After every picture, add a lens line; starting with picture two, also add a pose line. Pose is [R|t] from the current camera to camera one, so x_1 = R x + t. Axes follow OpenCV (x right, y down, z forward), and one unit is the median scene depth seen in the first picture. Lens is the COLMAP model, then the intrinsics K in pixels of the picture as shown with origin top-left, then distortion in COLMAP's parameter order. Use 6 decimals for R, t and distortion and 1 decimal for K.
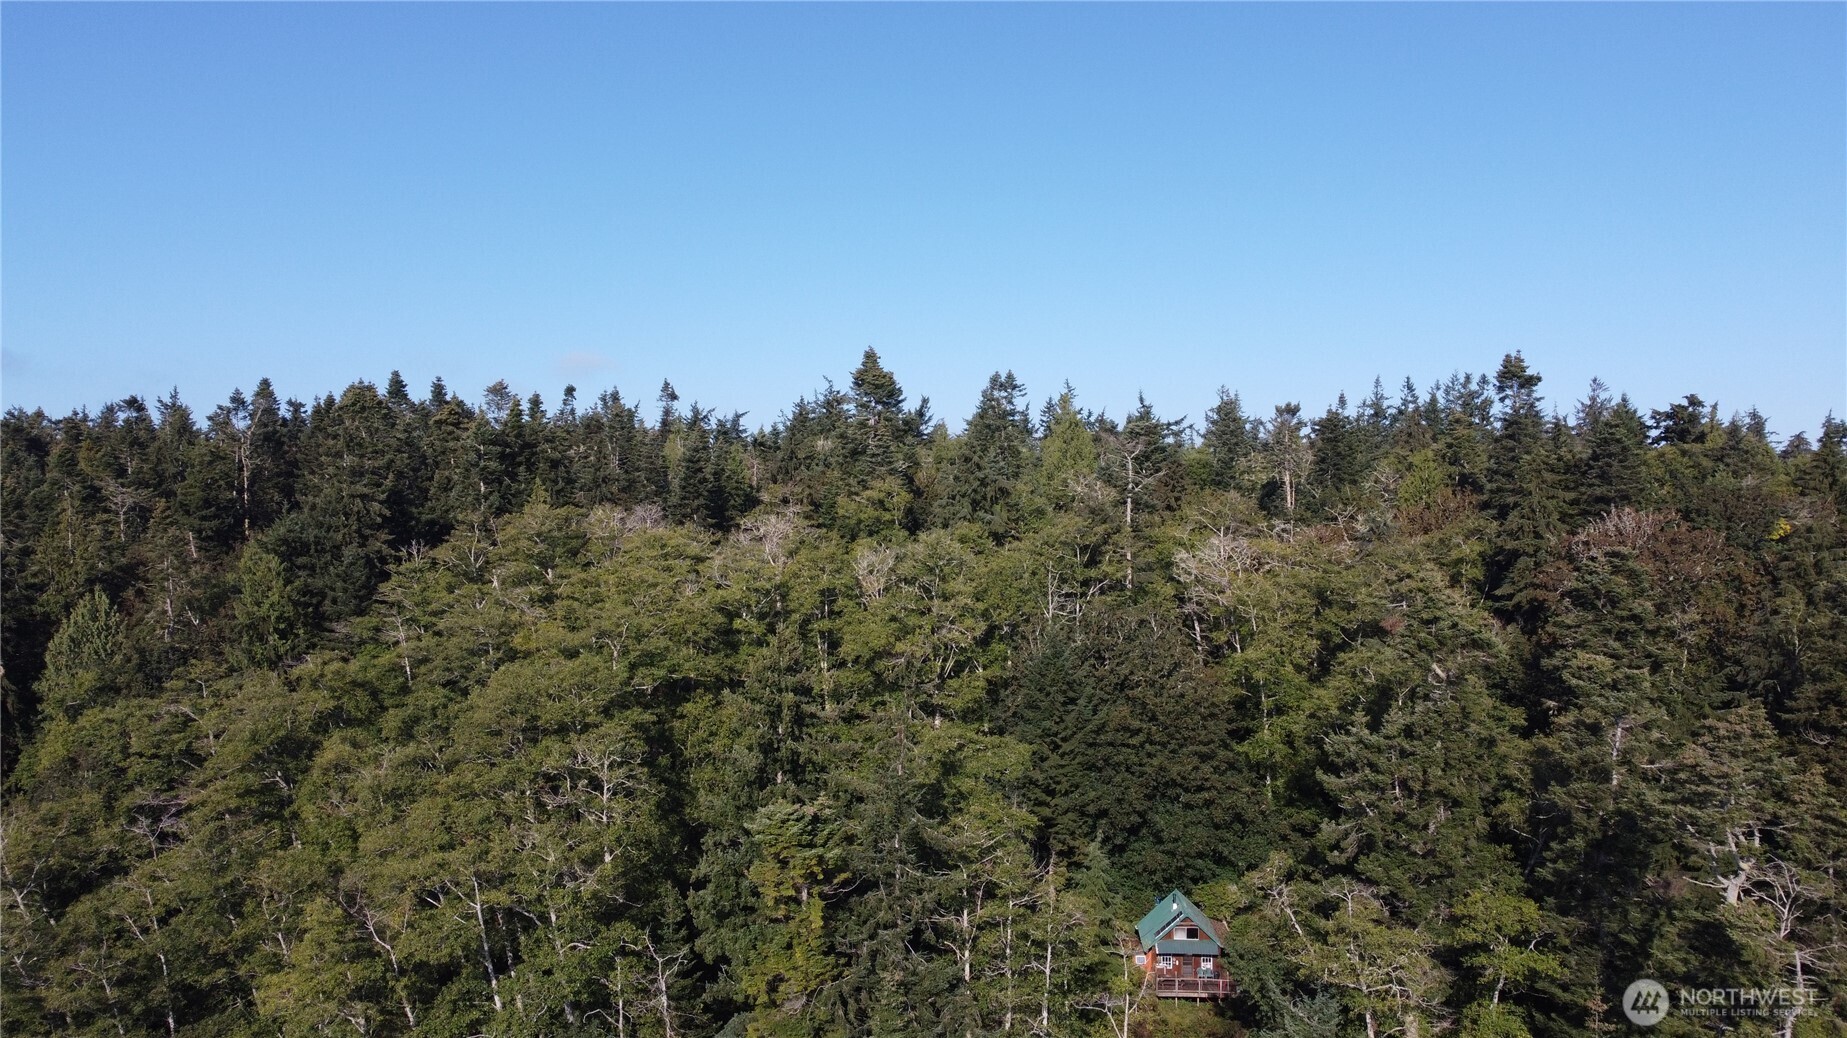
lens RADIAL K [[1399.6, 0, 923.5], [0, 1399.6, 519.0], [0, 0, 1]] dist [-0.003011, -0.001916]
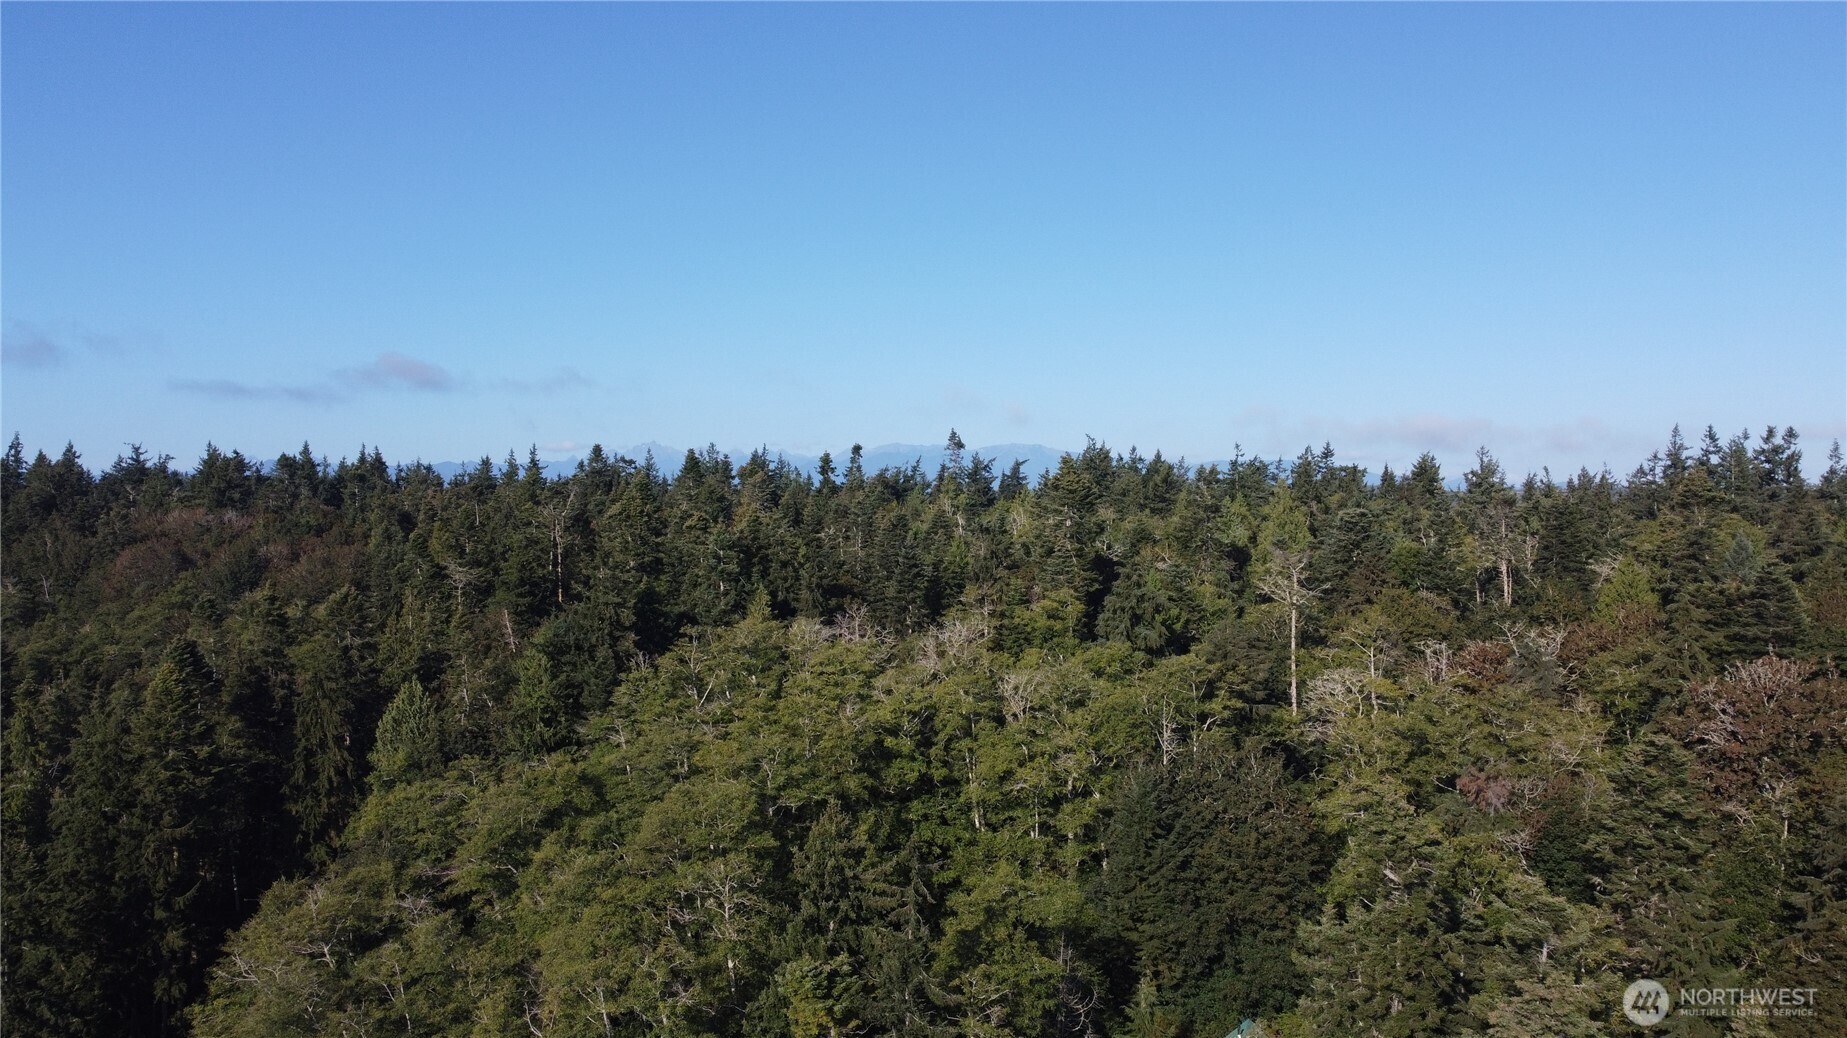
lens RADIAL K [[1397.2, 0, 923.5], [0, 1397.2, 519.0], [0, 0, 1]] dist [0.003051, -0.002155]
pose [[0.968753, 0.000944, -0.248024, 0.156560], [0.000053, 0.999992, 0.004012, -0.098679], [0.248026, -0.003900, 0.968746, -0.088489]]
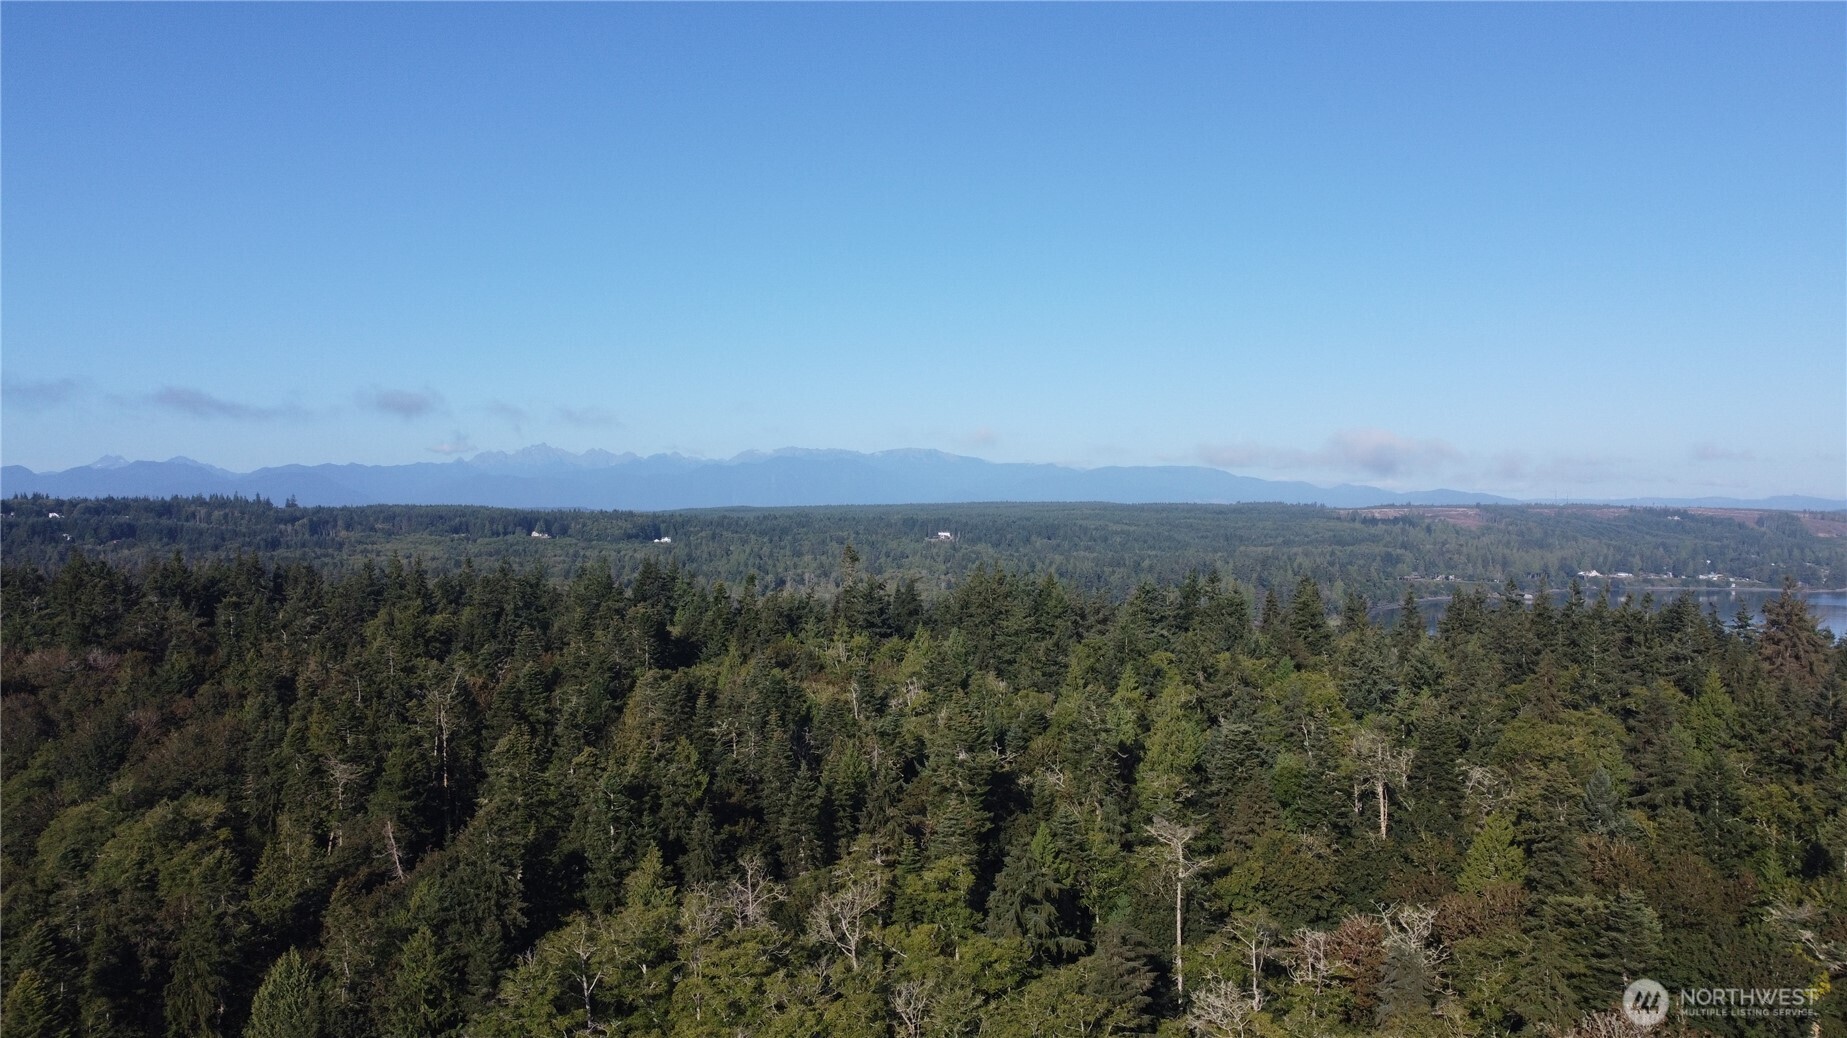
lens RADIAL K [[1397.2, 0, 923.5], [0, 1397.2, 519.0], [0, 0, 1]] dist [0.003051, -0.002155]
pose [[0.984516, 0.003698, -0.175258, 0.159875], [-0.002922, 0.999985, 0.004687, -0.336931], [0.175273, -0.004102, 0.984511, -0.093577]]
